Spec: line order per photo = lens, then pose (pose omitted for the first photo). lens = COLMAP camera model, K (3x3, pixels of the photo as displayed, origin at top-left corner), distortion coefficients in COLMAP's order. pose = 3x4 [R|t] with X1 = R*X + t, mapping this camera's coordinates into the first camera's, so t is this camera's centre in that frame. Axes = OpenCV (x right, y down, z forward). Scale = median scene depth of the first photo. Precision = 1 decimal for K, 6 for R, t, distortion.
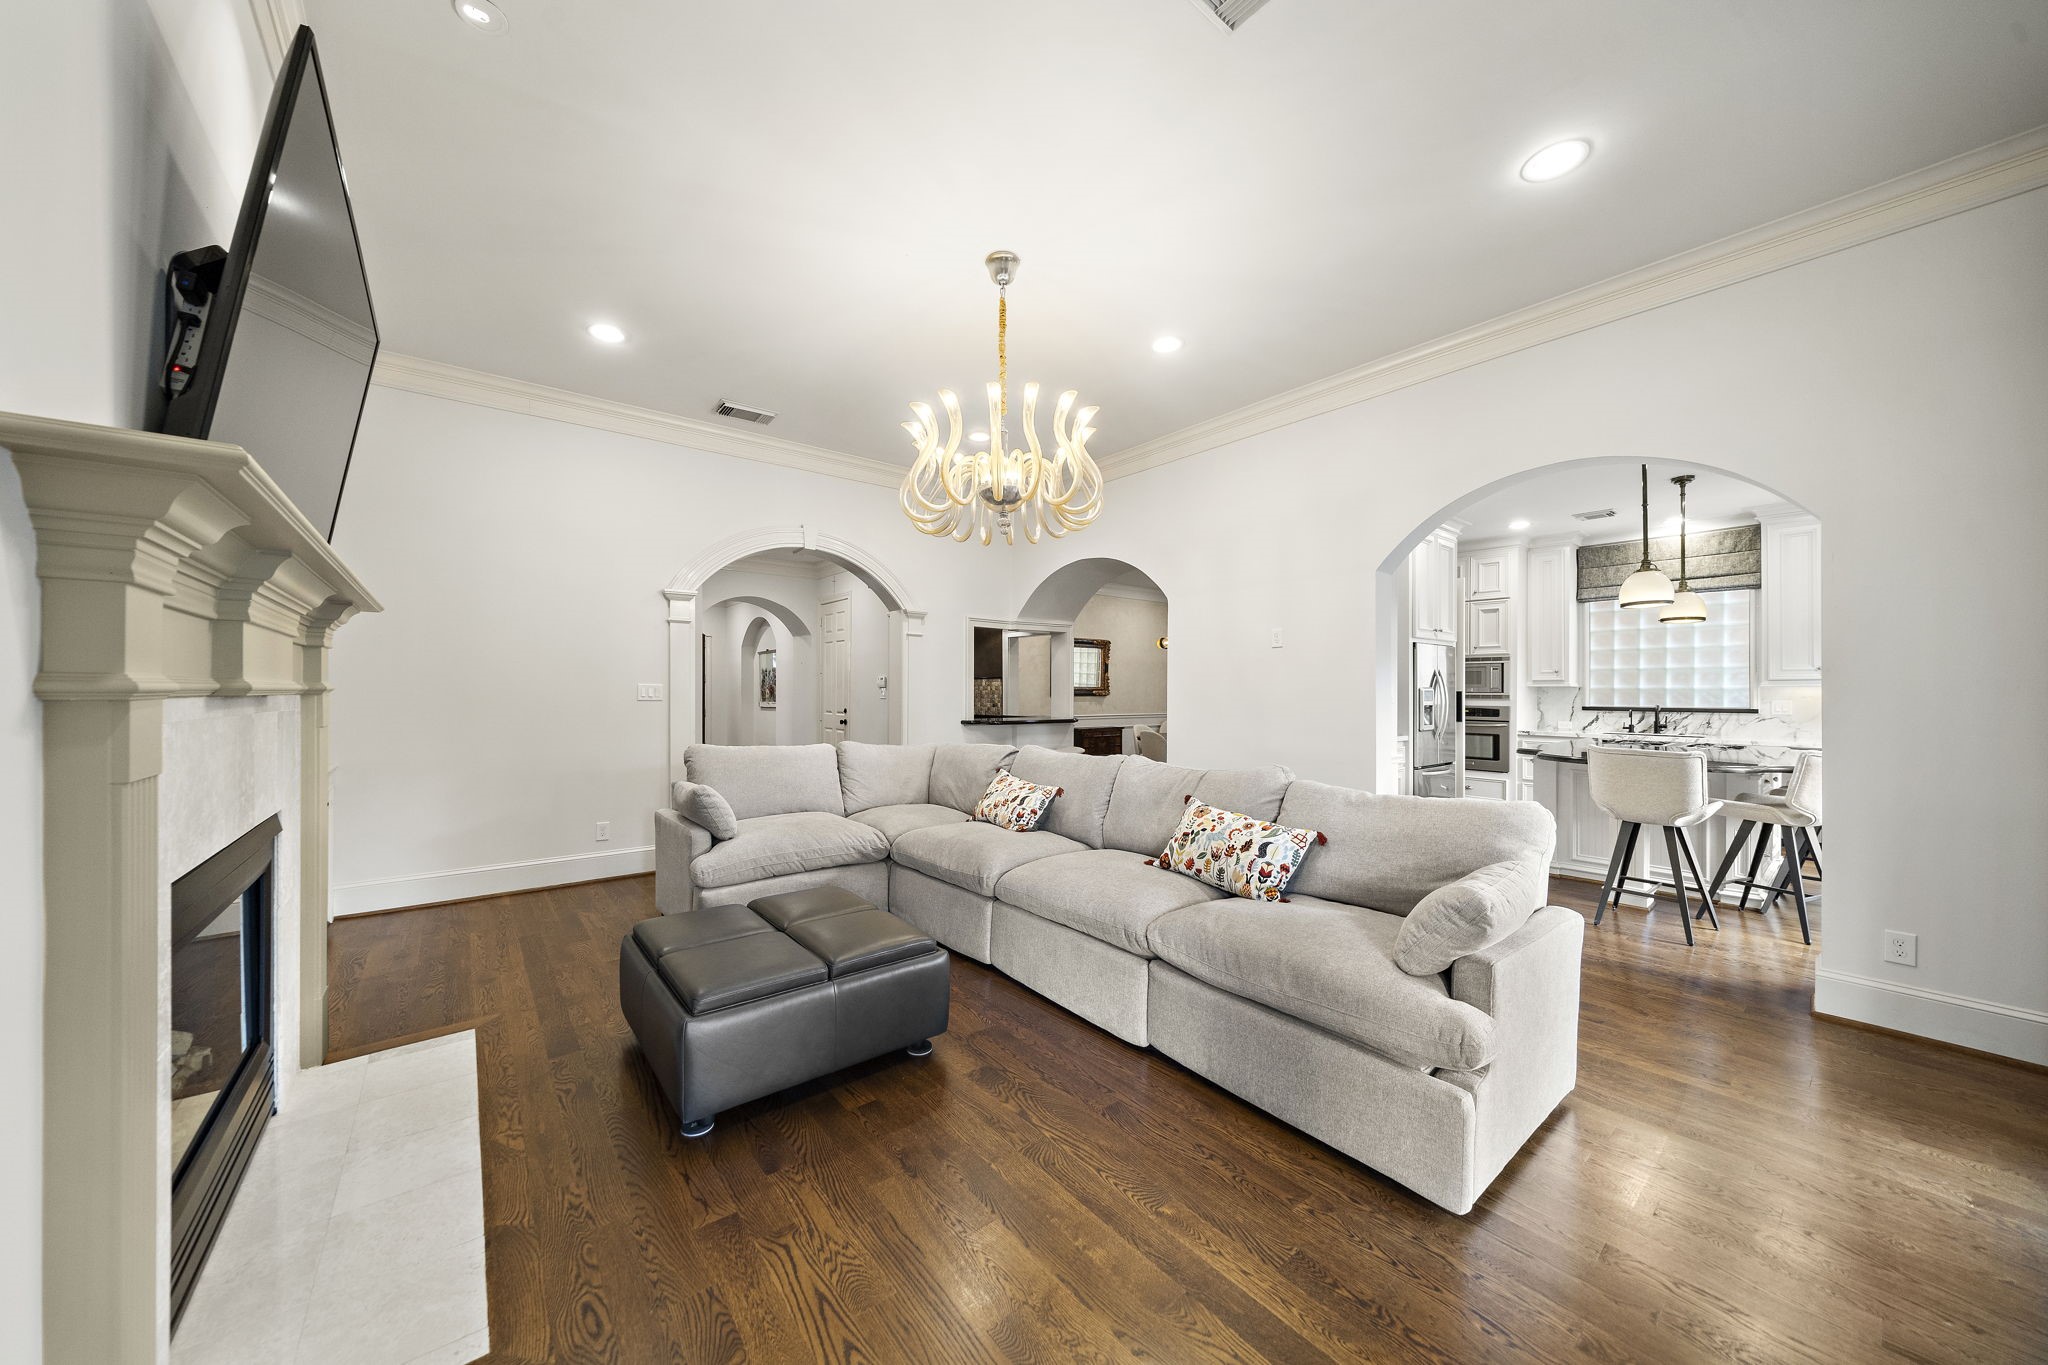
lens RADIAL K [[690.2, 0, 1030.9], [0, 690.2, 690.0], [0, 0, 1]] dist [-0.000777, -0.000063]
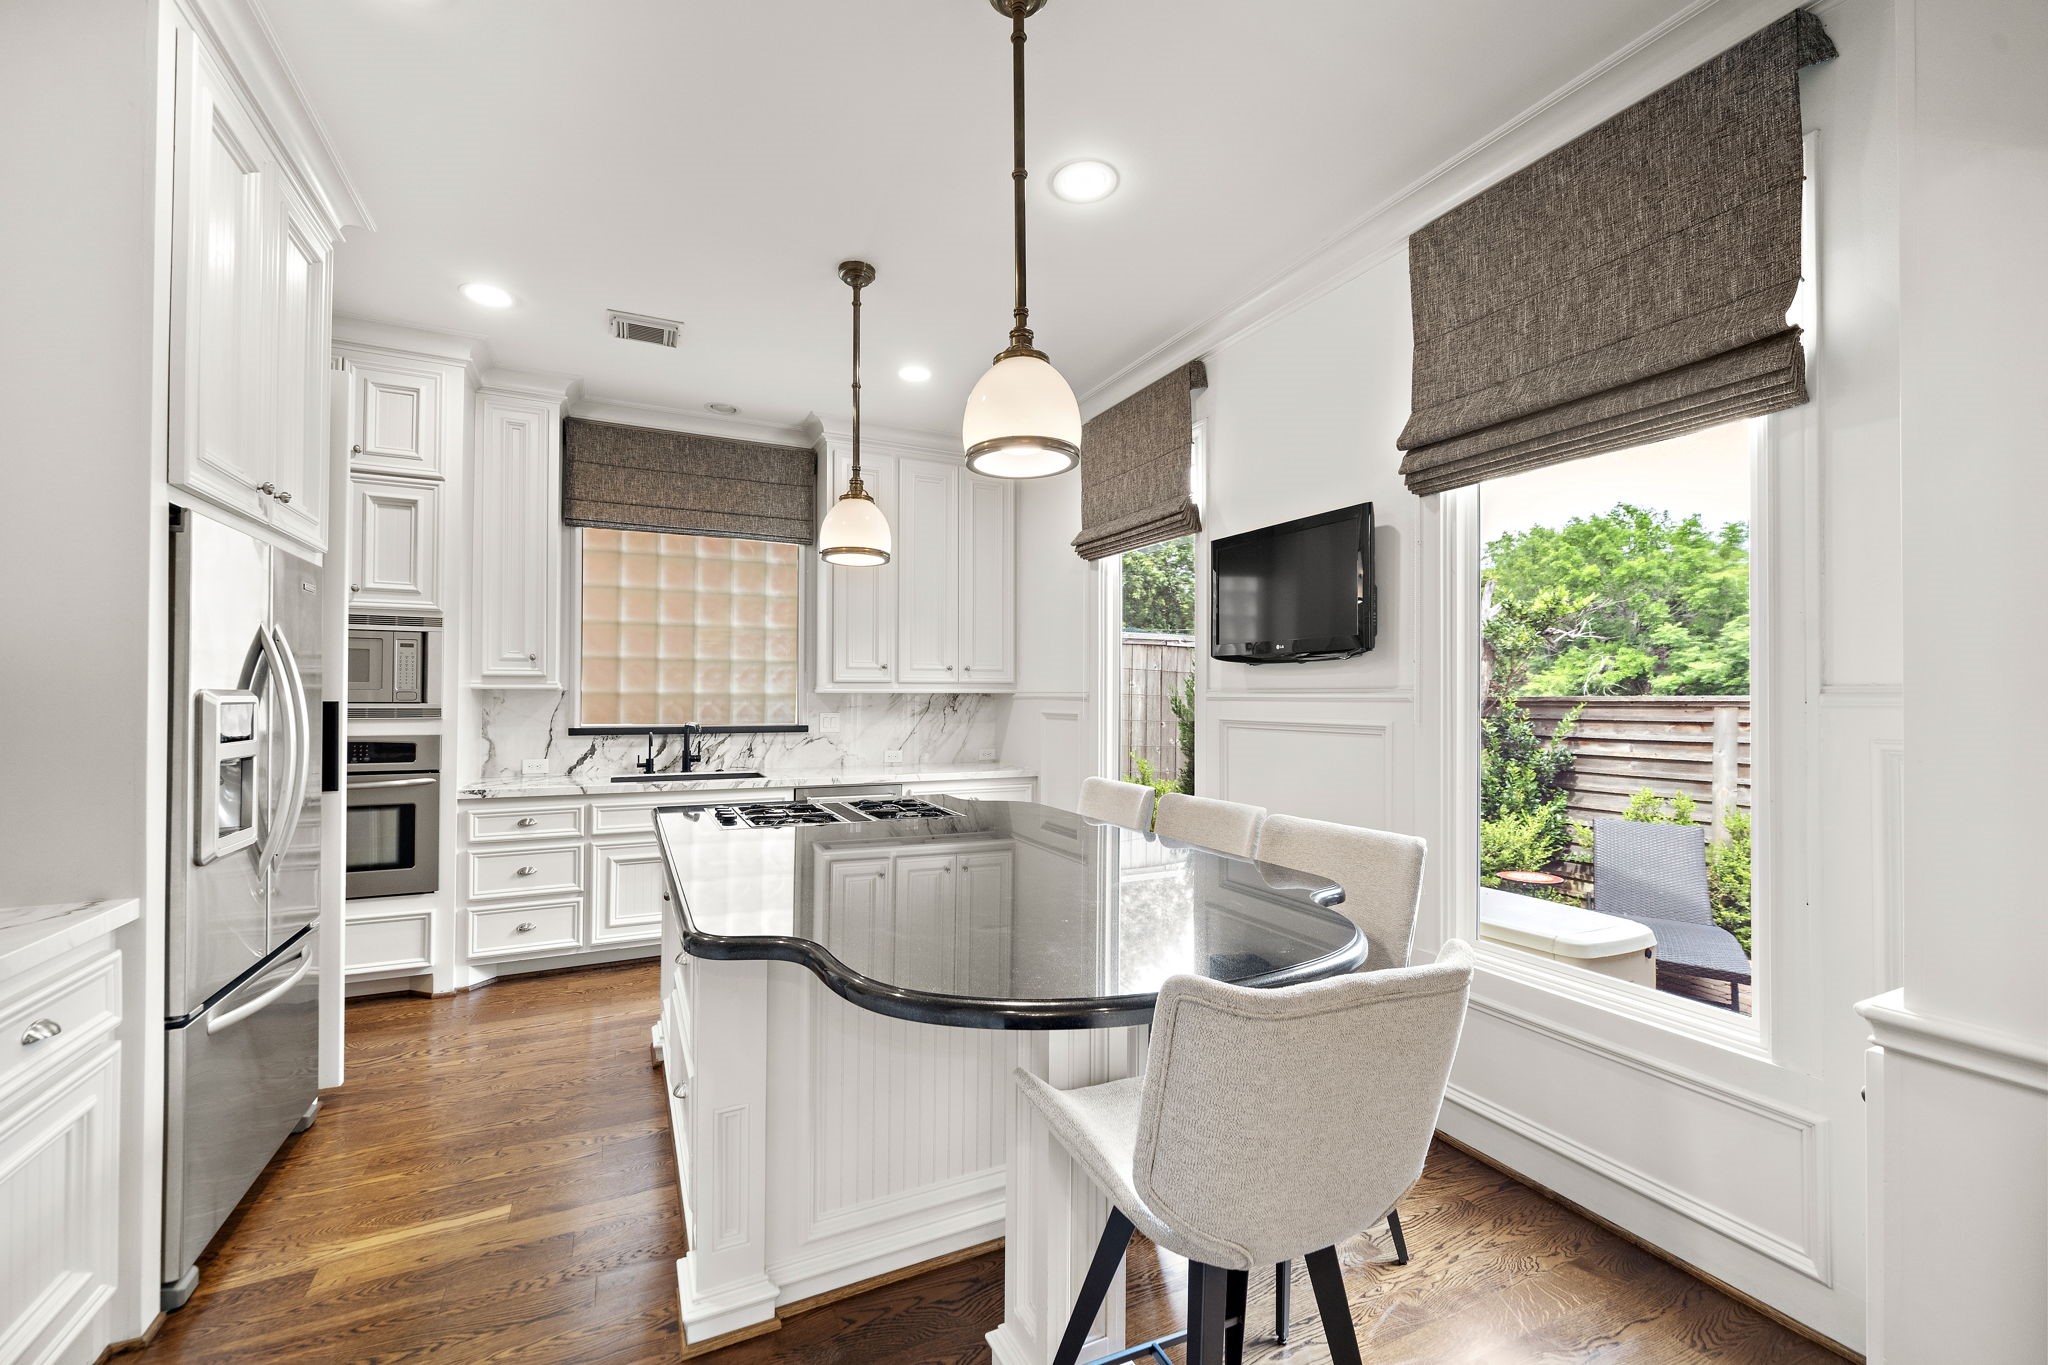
lens RADIAL K [[820.9, 0, 1024.9], [0, 820.9, 692.9], [0, 0, 1]] dist [-0.003744, -0.000471]
pose [[0.234893, 0.004722, 0.972010, 0.304199], [-0.004863, 0.999981, -0.003683, -0.002084], [-0.972009, -0.003862, 0.234911, 0.561886]]
